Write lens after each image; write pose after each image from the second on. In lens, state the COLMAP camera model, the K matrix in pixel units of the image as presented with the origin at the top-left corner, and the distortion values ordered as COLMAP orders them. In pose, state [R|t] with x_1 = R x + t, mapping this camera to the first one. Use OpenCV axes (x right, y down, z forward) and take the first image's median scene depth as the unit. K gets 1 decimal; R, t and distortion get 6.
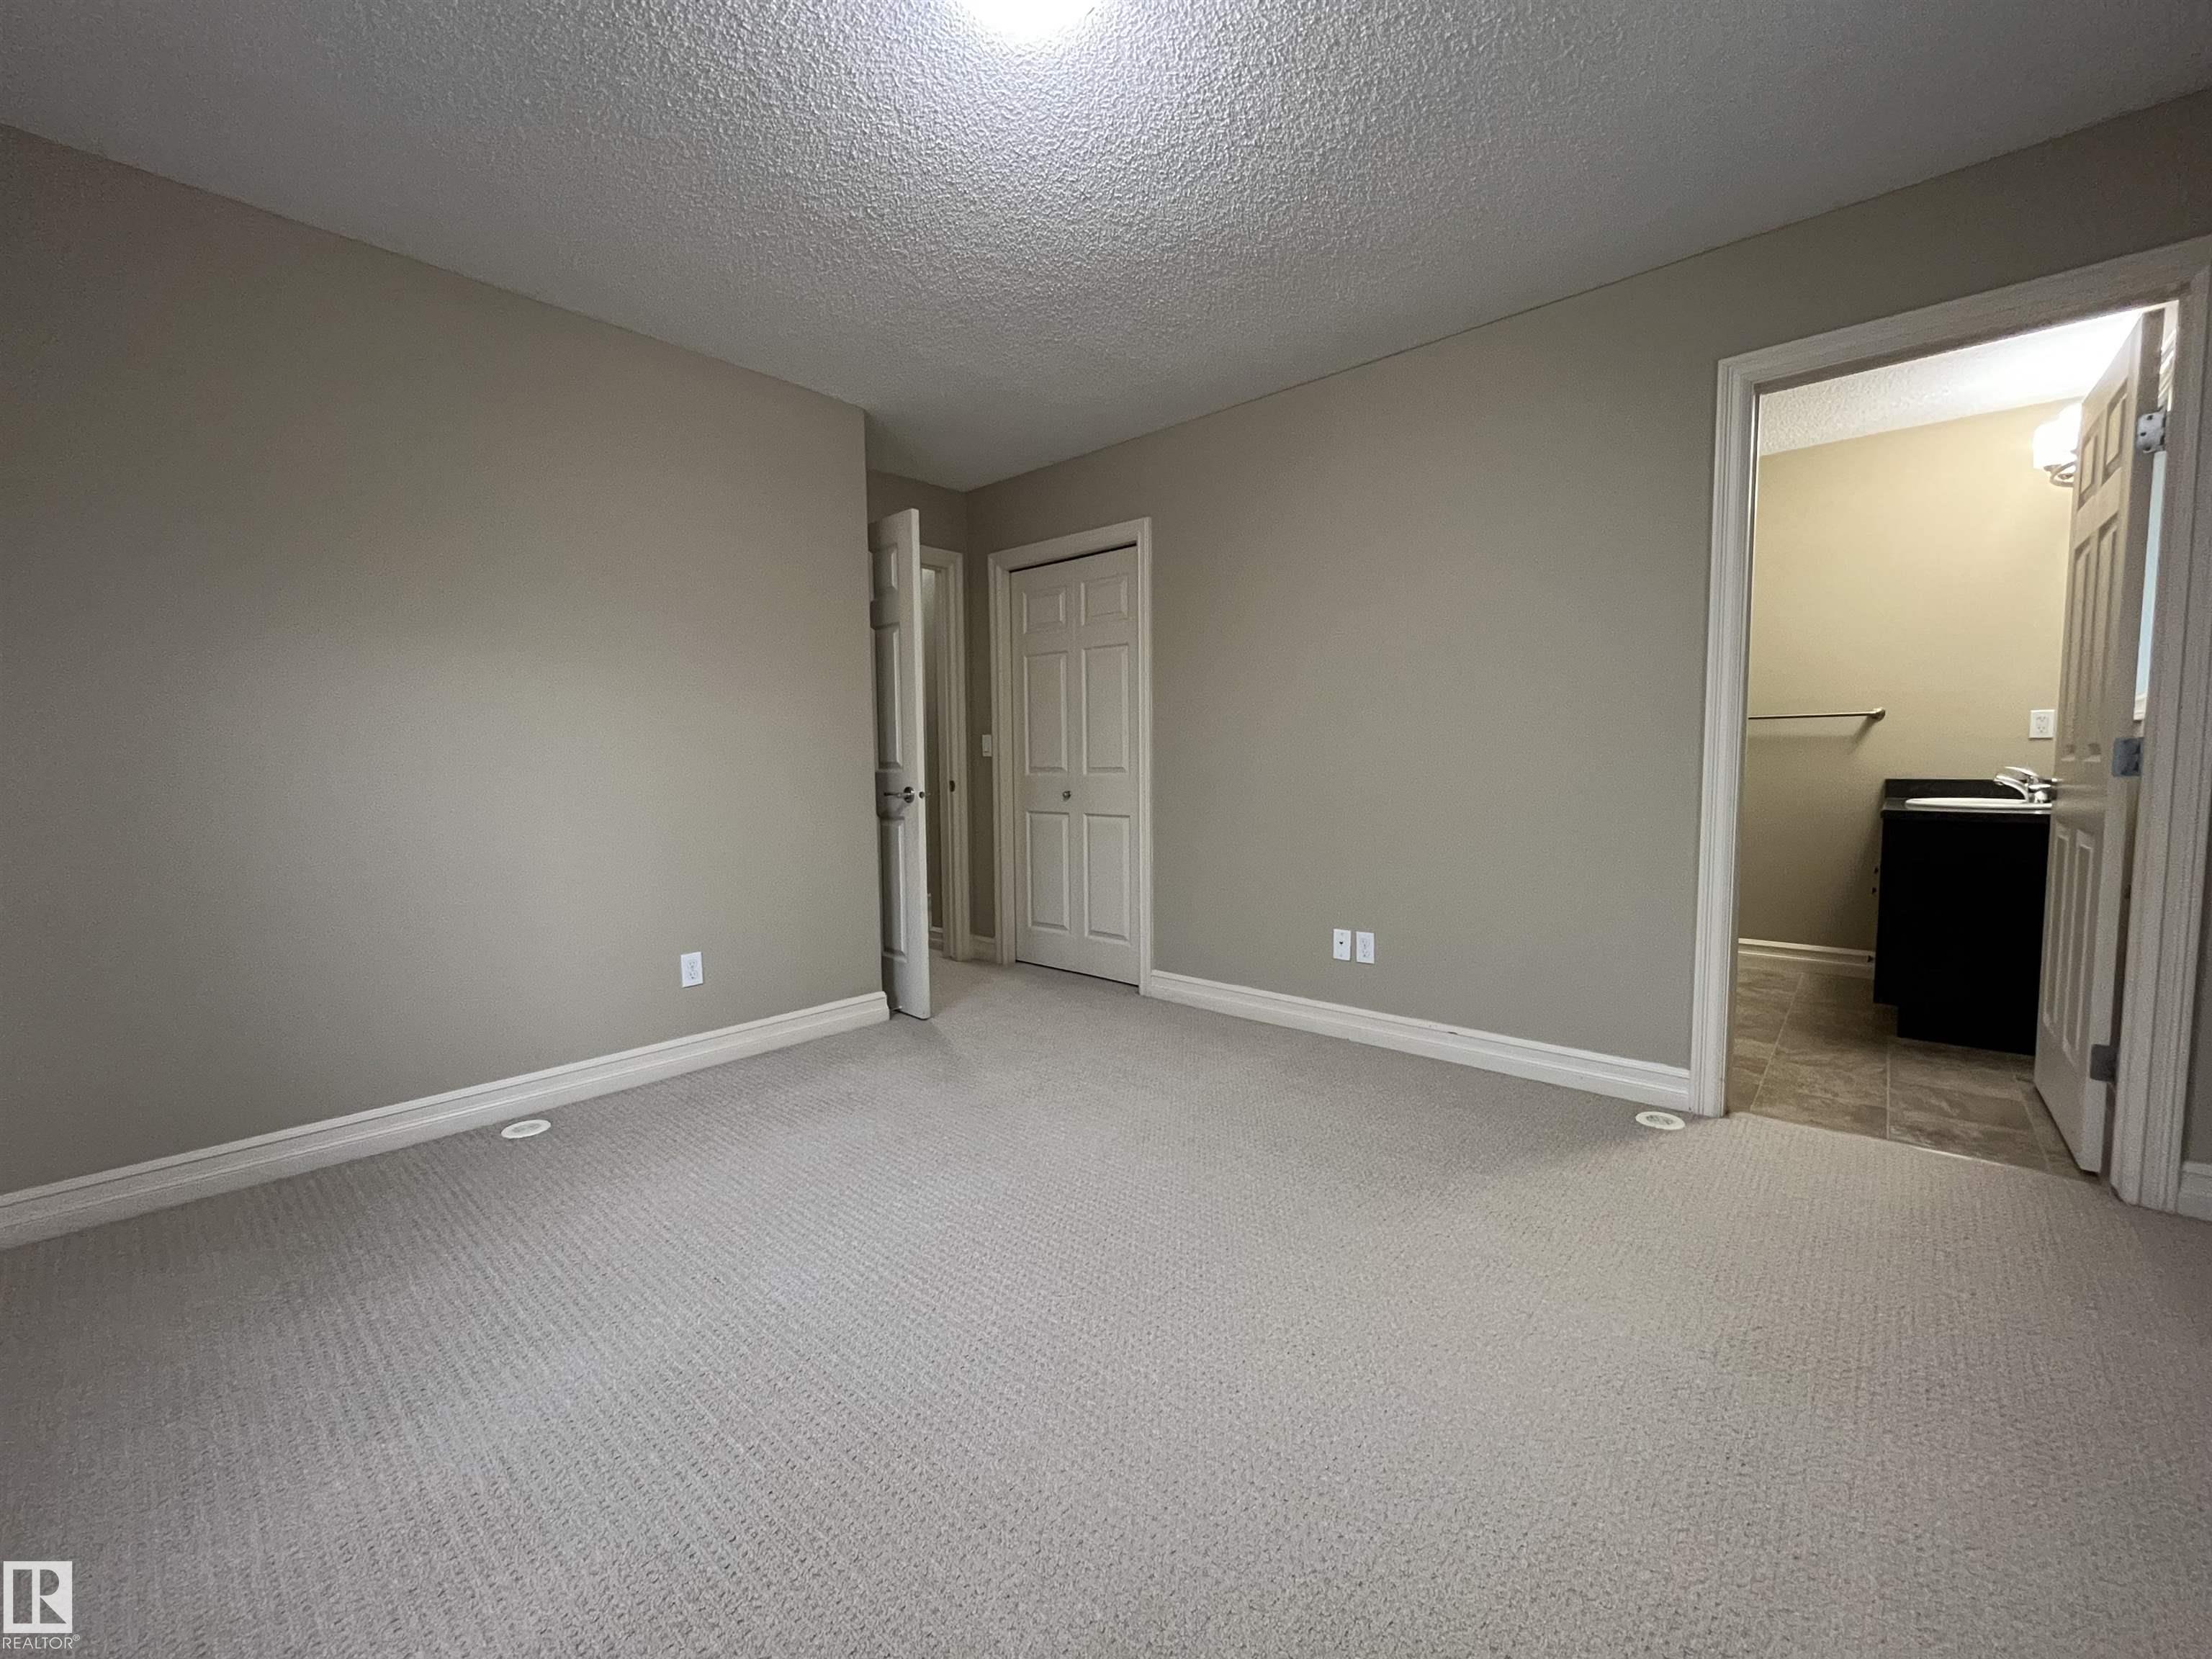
lens RADIAL K [[887.1, 0, 1117.1], [0, 887.1, 826.4], [0, 0, 1]] dist [-0.001987, 0.000420]
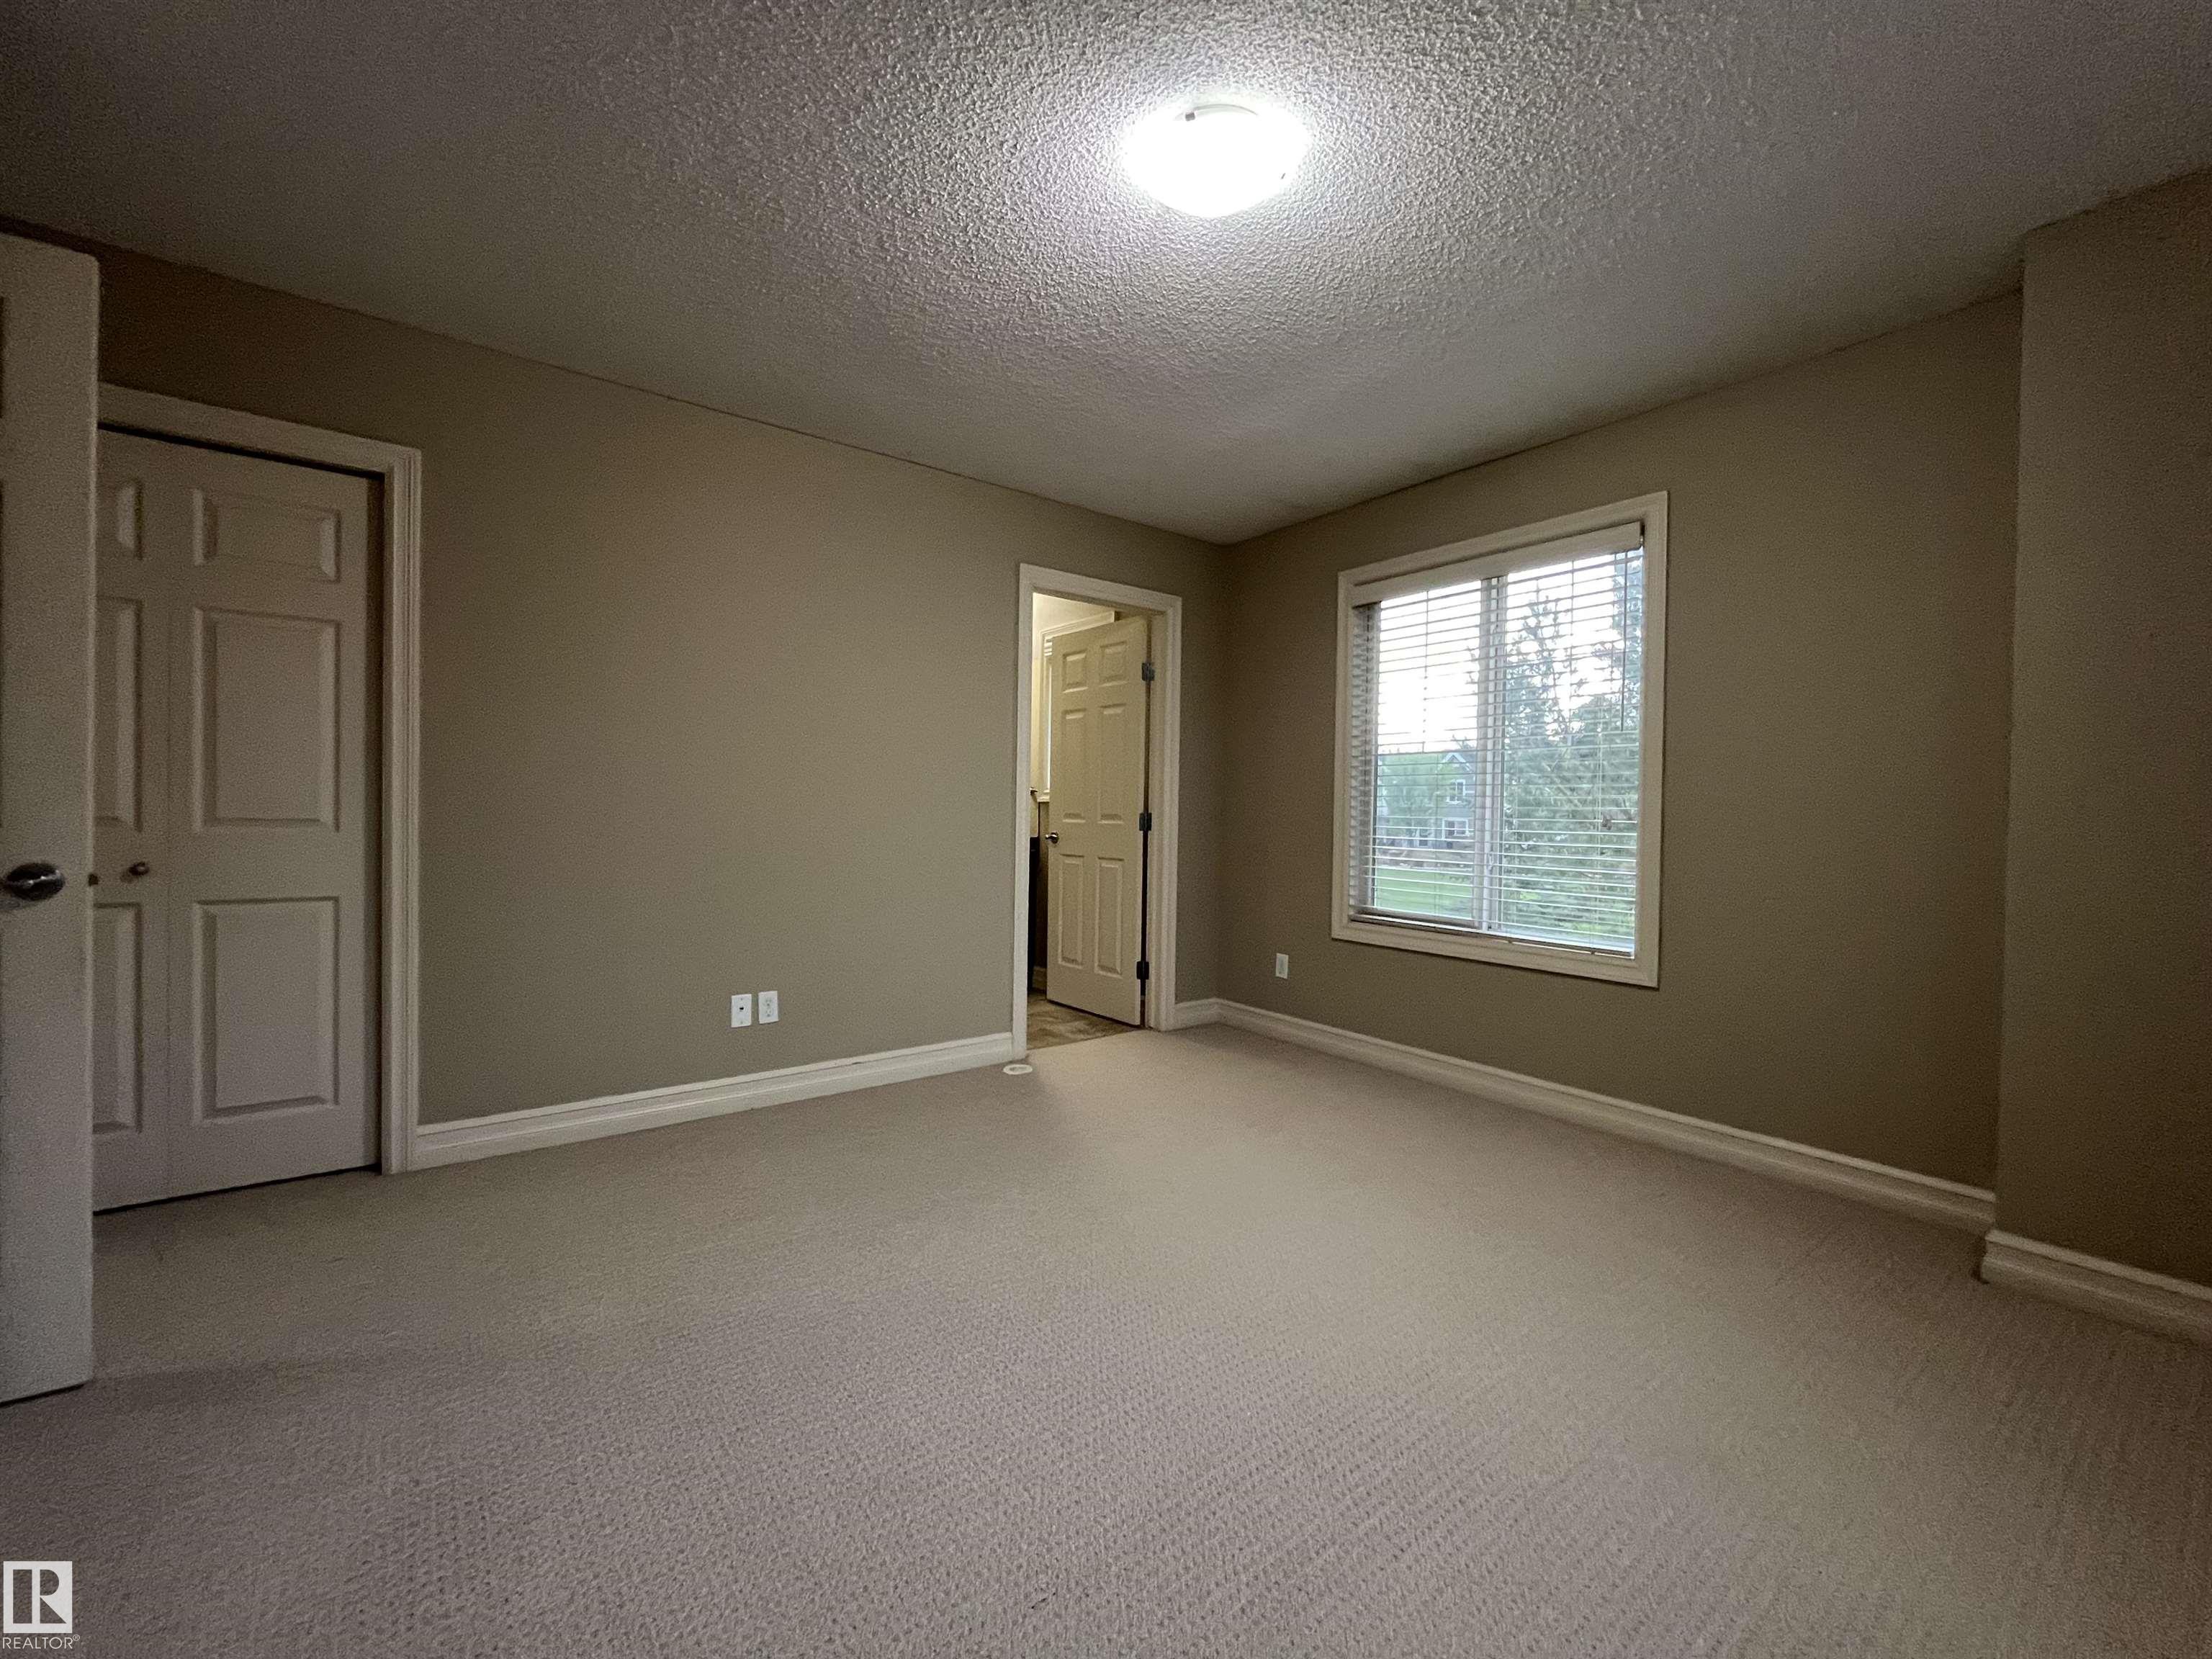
lens RADIAL K [[887.1, 0, 1109.3], [0, 887.1, 826.1], [0, 0, 1]] dist [-0.001987, 0.000420]
pose [[0.198196, -0.007464, 0.980134, -0.607040], [0.046477, 0.998918, -0.001791, -0.044217], [-0.979060, 0.045909, 0.198328, 0.426656]]
